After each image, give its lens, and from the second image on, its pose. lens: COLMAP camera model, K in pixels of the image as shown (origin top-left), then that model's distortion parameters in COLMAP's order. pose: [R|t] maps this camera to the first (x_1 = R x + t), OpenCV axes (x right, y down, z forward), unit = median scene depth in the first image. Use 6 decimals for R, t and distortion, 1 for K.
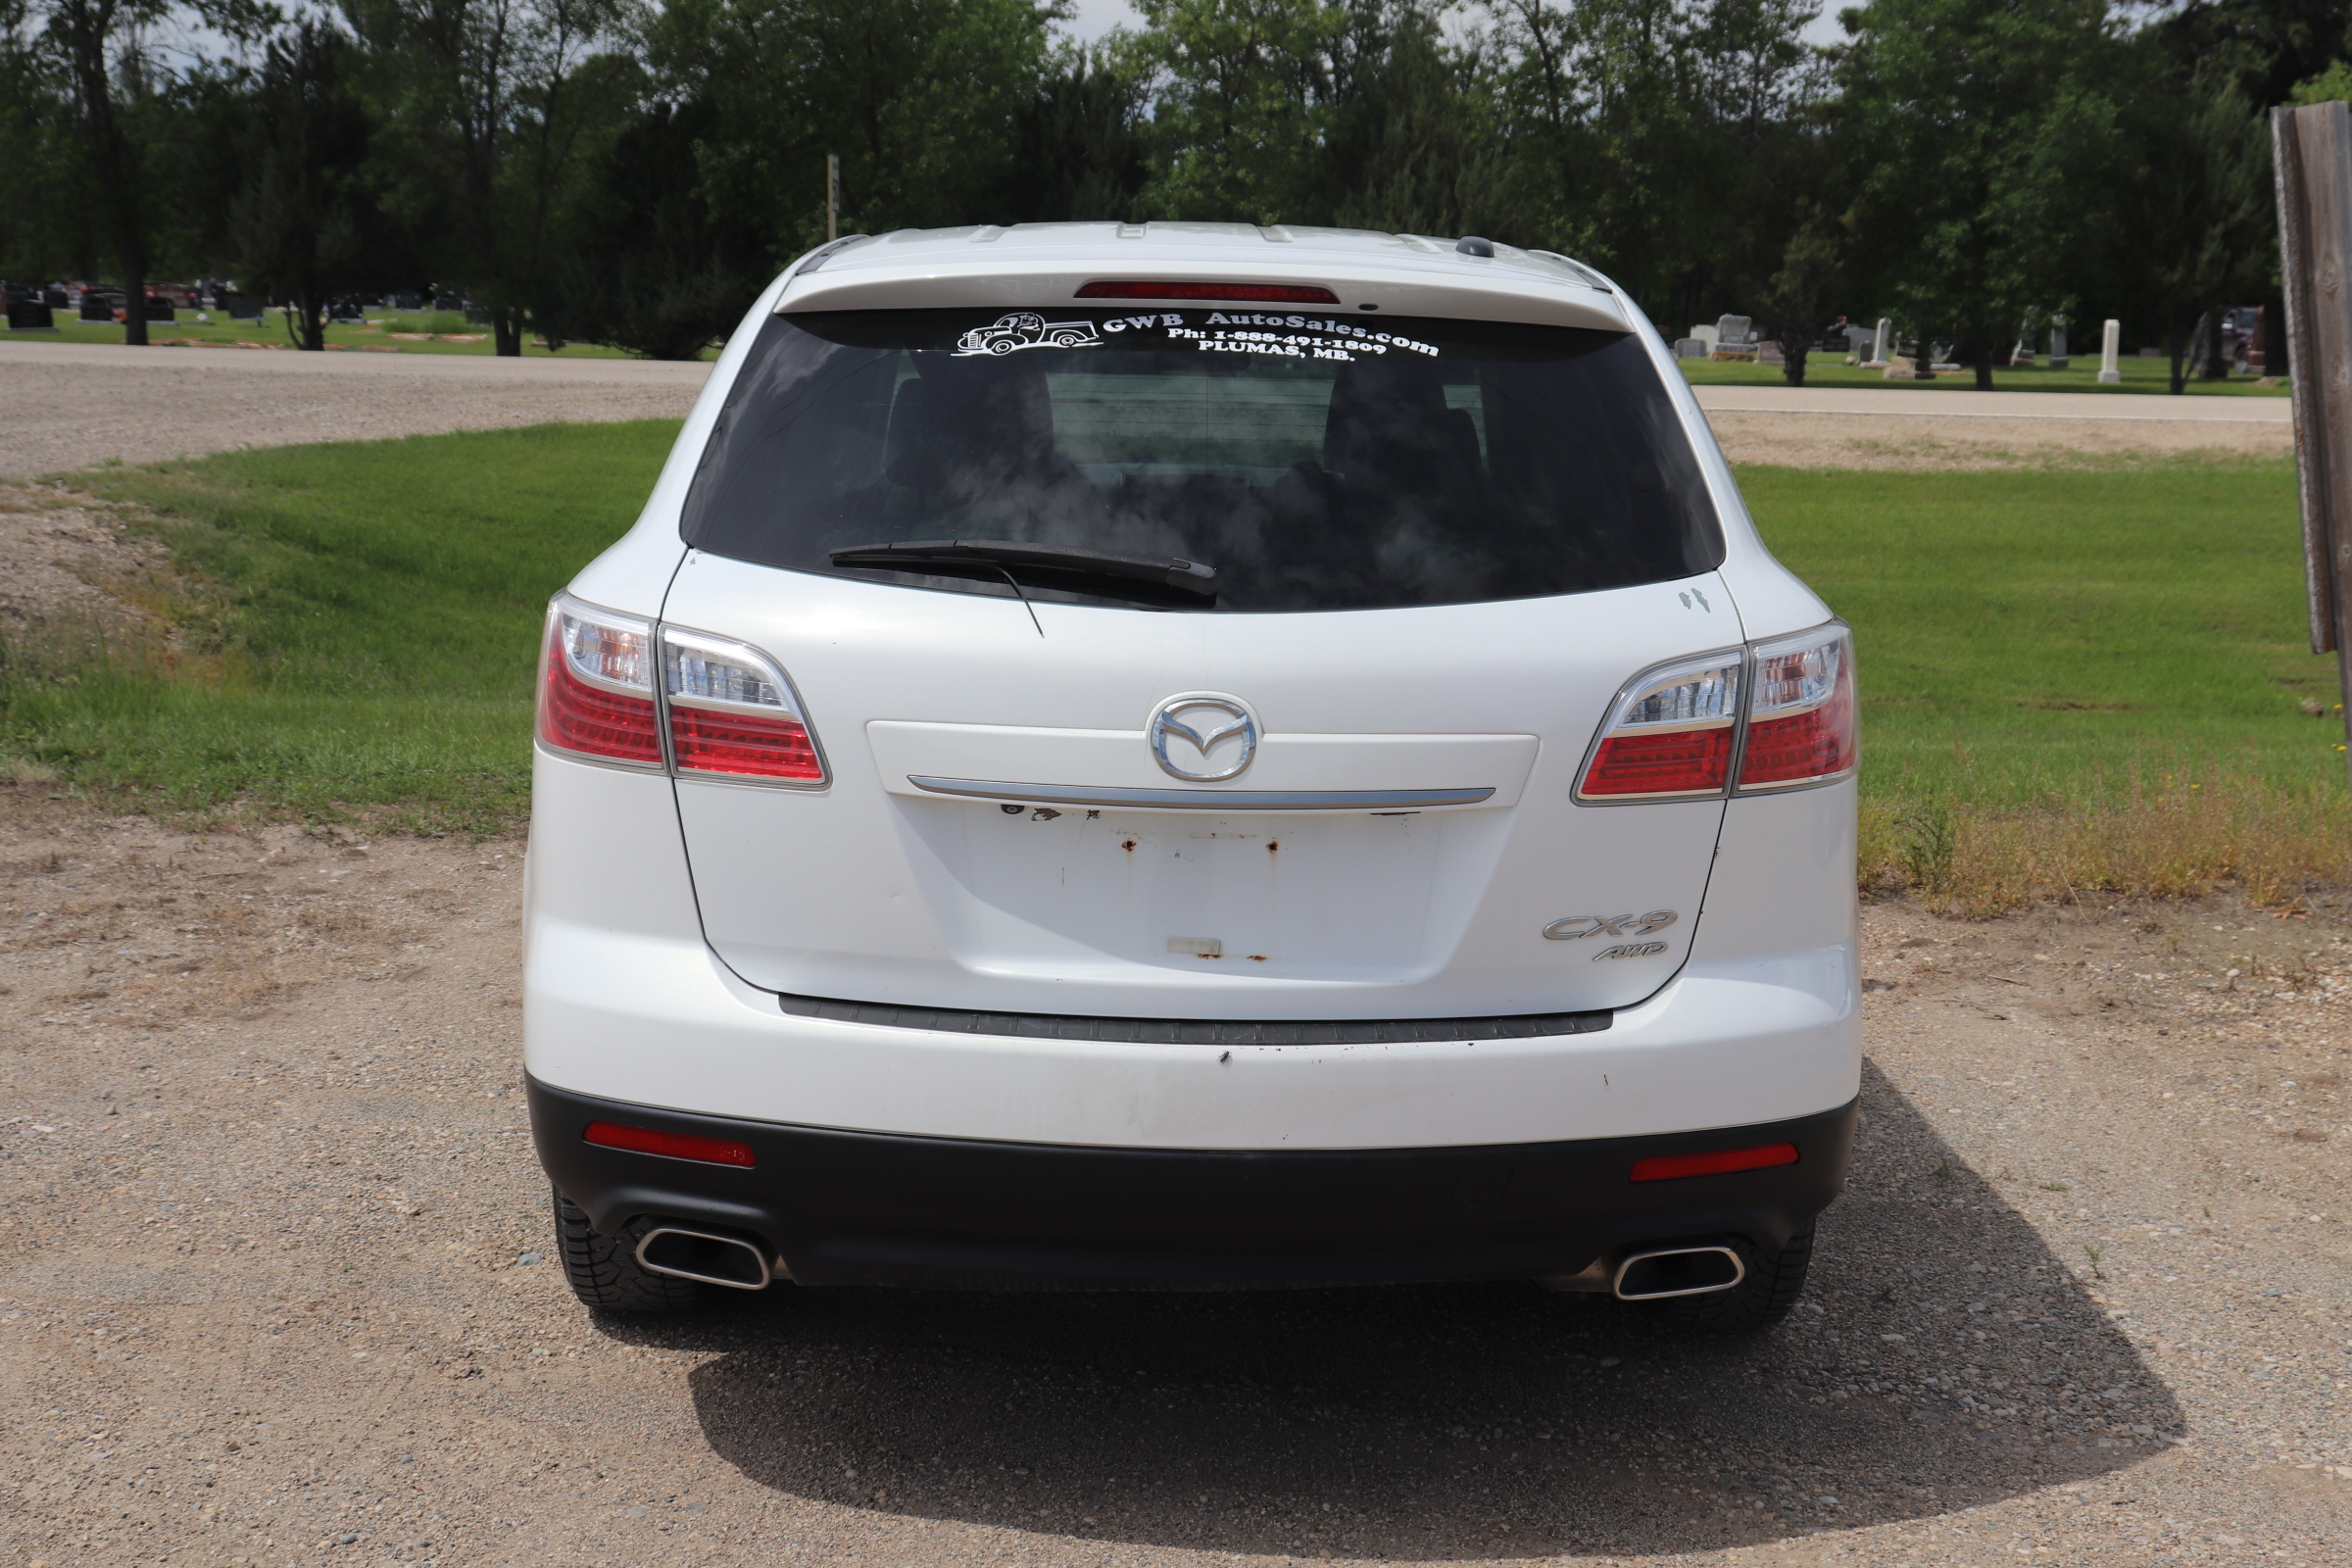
lens RADIAL K [[3120.0, 0, 1176.0], [0, 3120.0, 784.0], [0, 0, 1]] dist [0.065914, 0.060404]
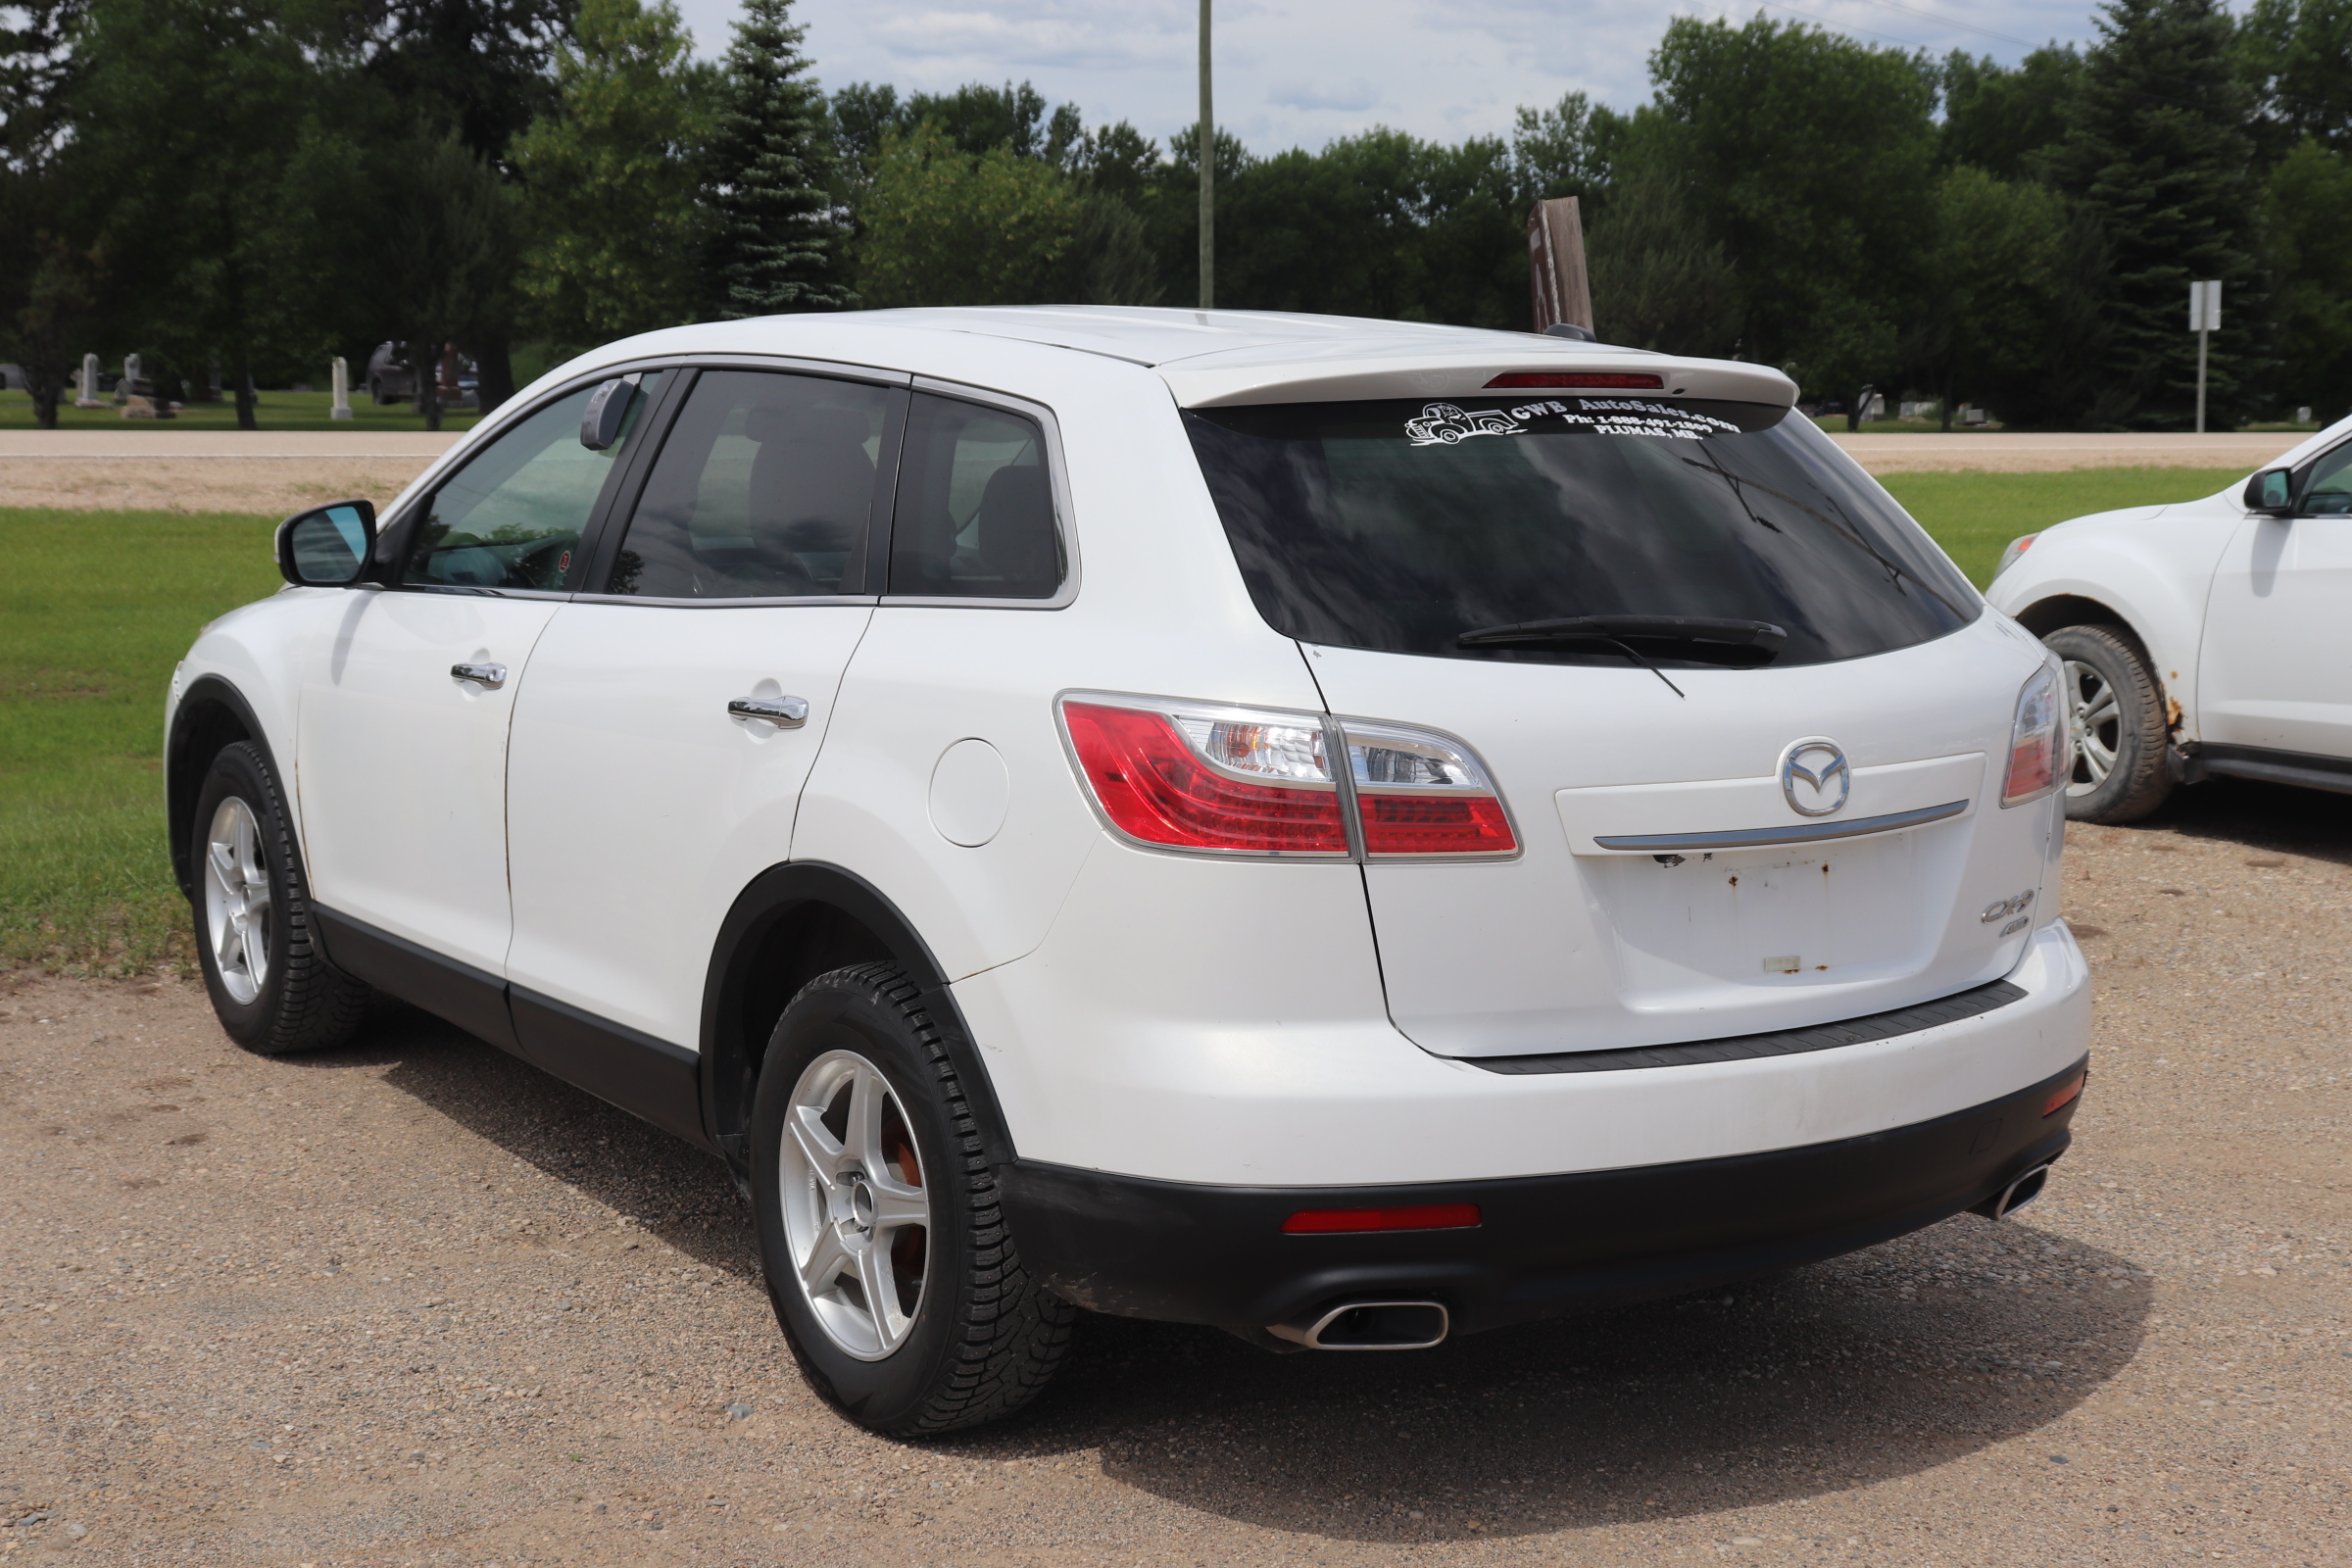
lens RADIAL K [[3131.2, 0, 1176.0], [0, 3131.2, 784.0], [0, 0, 1]] dist [0.018703, 0.337350]
pose [[0.833144, -0.088862, 0.545870, -0.061761], [0.094675, 0.995354, 0.017535, -0.004167], [-0.544892, 0.037071, 0.837686, 0.013444]]
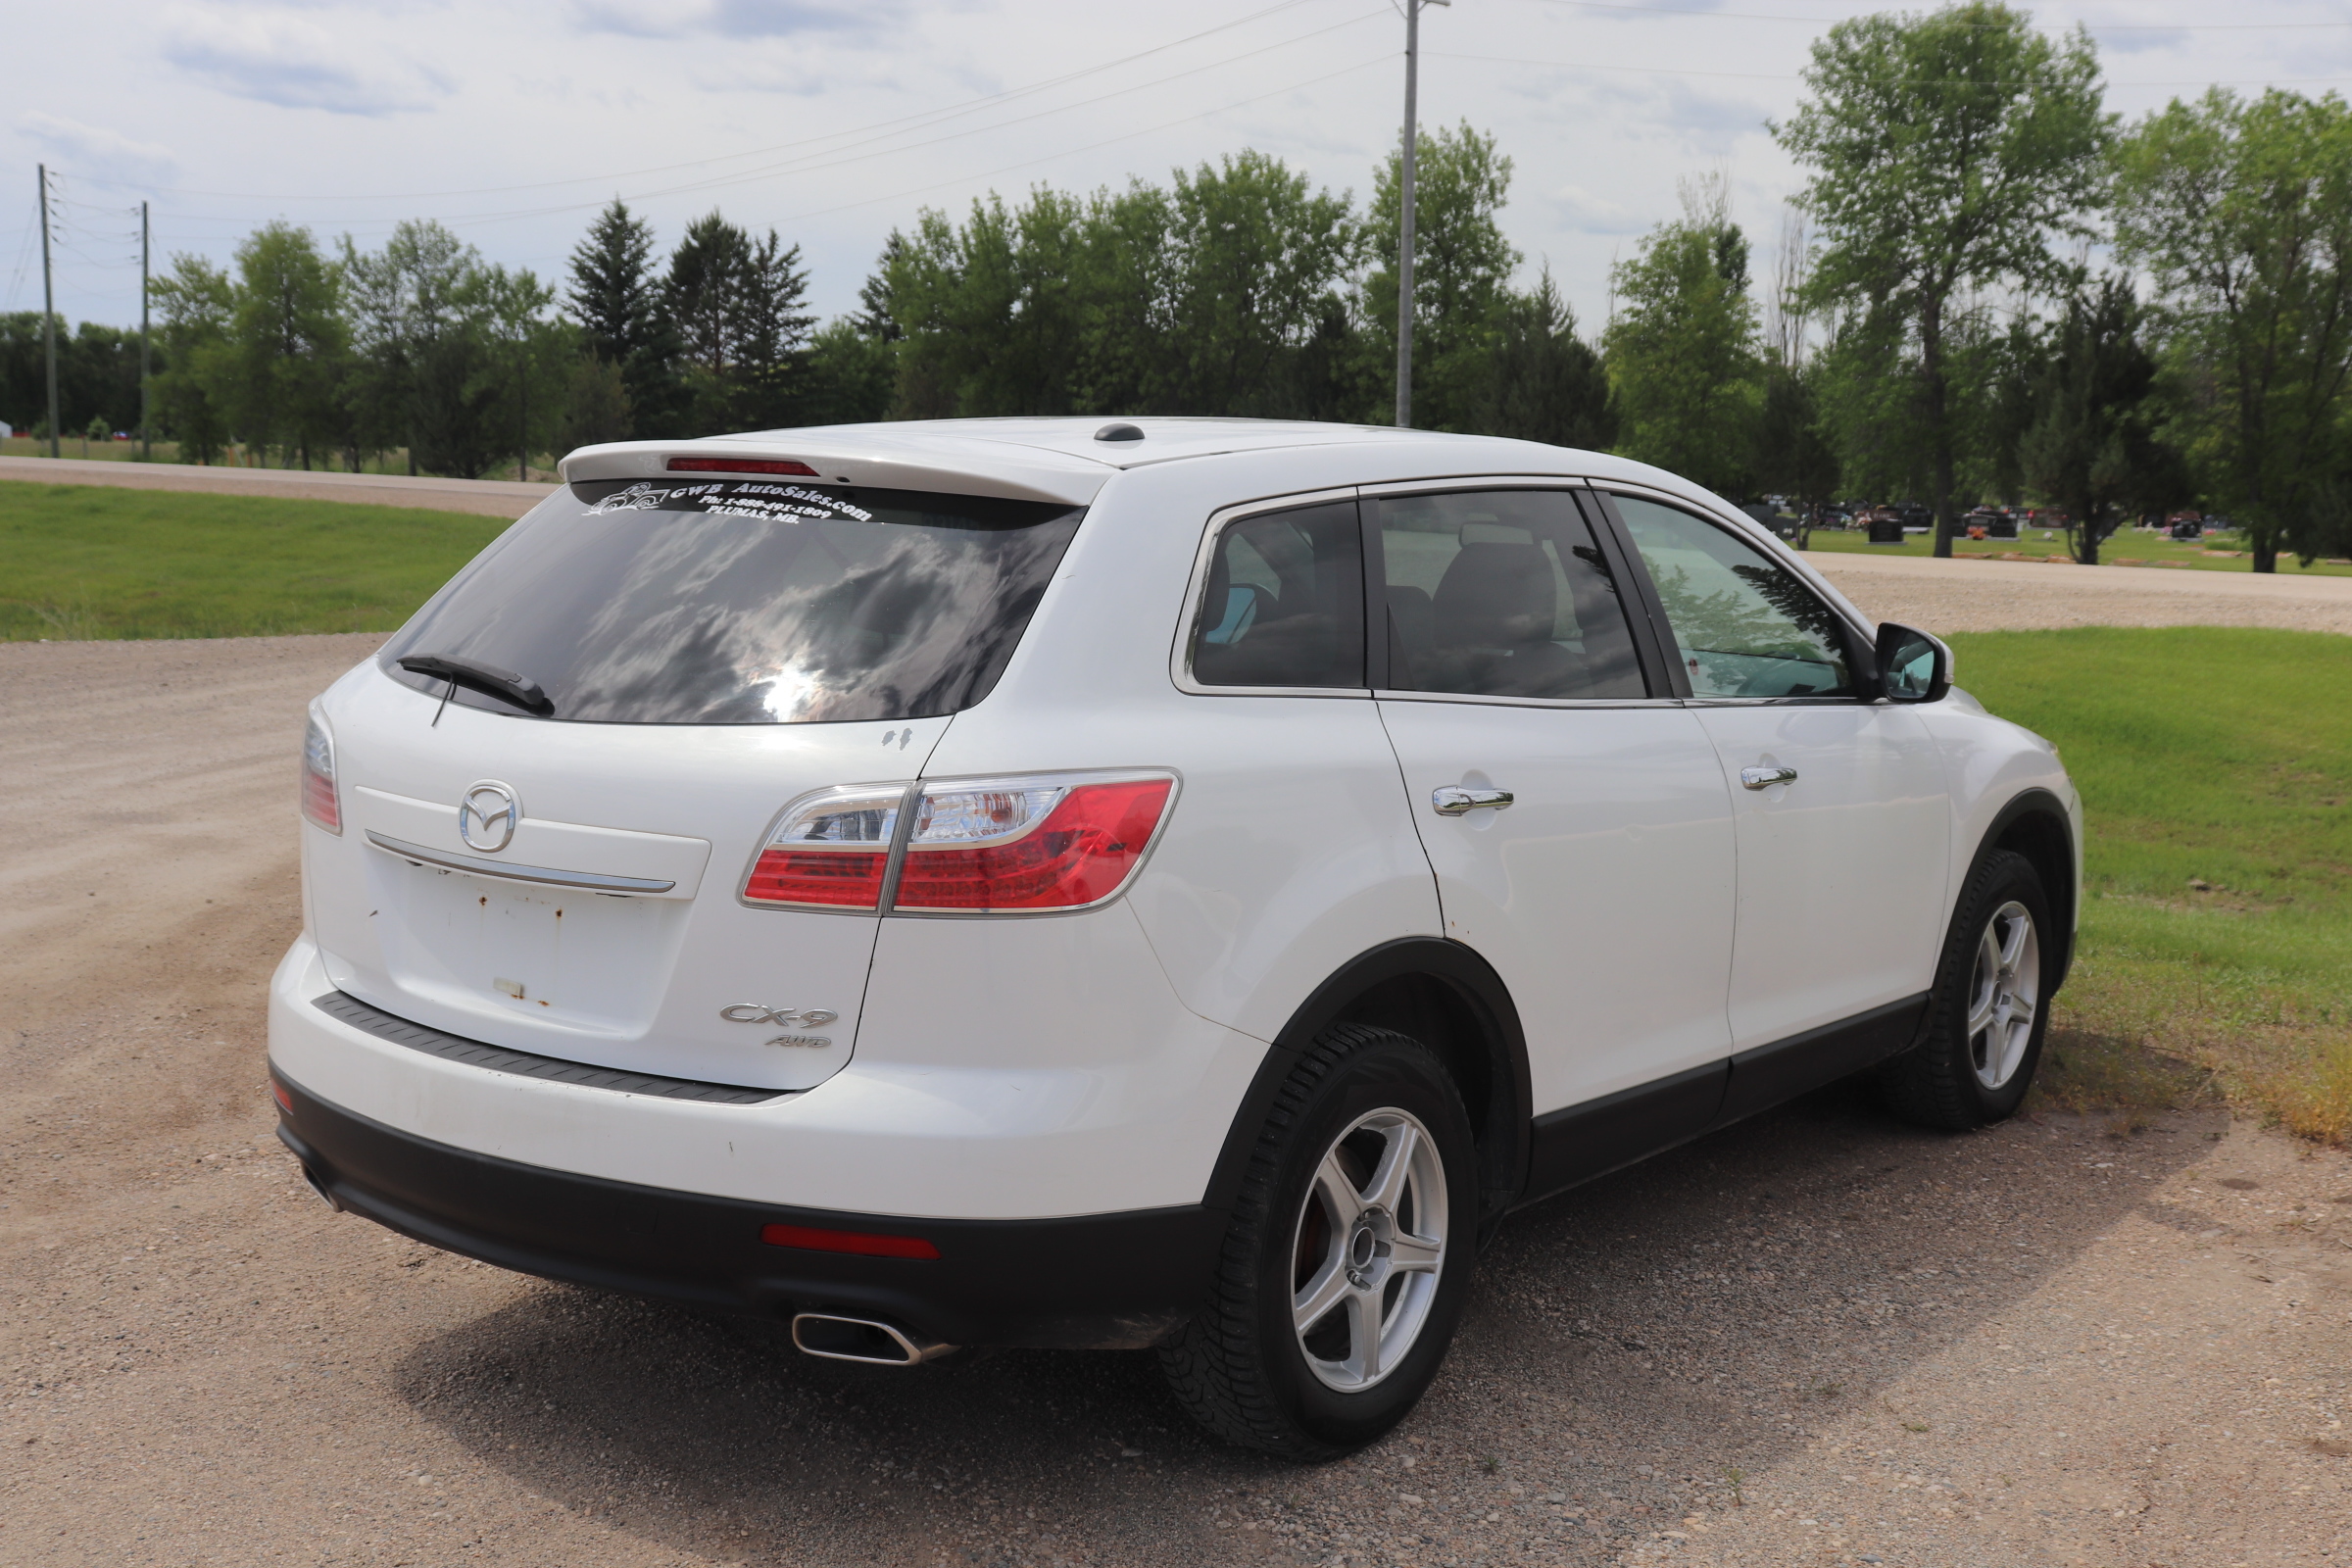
lens RADIAL K [[2754.9, 0, 1175.4], [0, 2754.9, 738.2], [0, 0, 1]] dist [-0.120665, 0.423746]
pose [[0.793990, 0.063308, -0.604625, 0.067758], [-0.107759, 0.993470, -0.037485, -0.002645], [0.598304, 0.094916, 0.795628, 0.022560]]
